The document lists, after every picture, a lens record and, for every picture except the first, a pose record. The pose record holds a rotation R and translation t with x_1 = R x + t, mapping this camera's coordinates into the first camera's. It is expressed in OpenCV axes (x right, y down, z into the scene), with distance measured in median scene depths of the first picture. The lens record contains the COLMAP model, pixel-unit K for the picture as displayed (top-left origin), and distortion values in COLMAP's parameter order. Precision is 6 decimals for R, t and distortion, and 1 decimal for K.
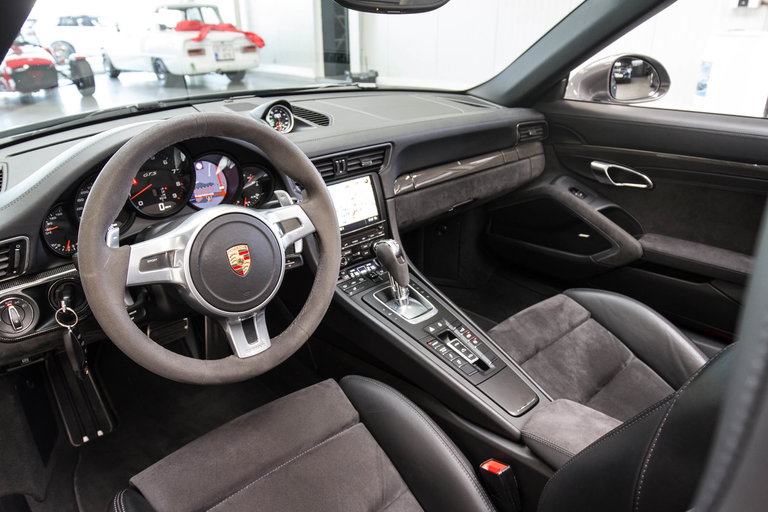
lens RADIAL K [[556.4, 0, 385.7], [0, 556.4, 262.8], [0, 0, 1]] dist [-0.020923, -0.019375]
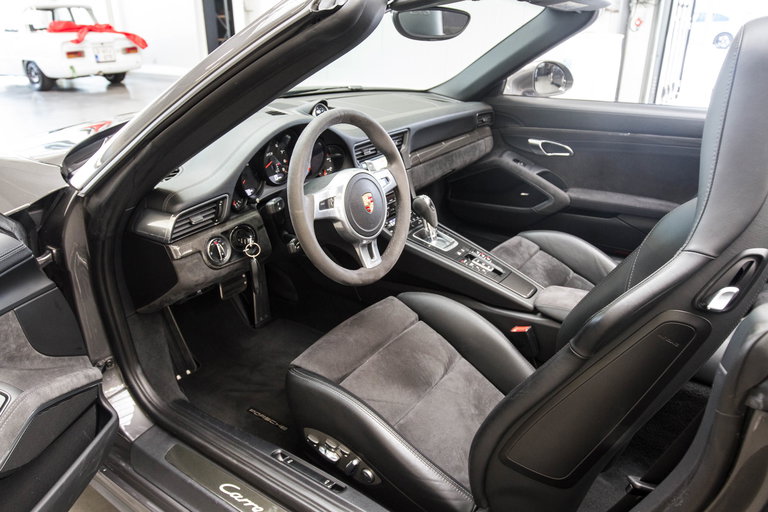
lens RADIAL K [[556.4, 0, 384.5], [0, 556.4, 253.3], [0, 0, 1]] dist [-0.020923, -0.019375]
pose [[0.974657, -0.080262, 0.208811, -0.323828], [0.082560, 0.996583, -0.002302, 0.083126], [-0.207913, 0.019483, 0.977953, -0.304609]]
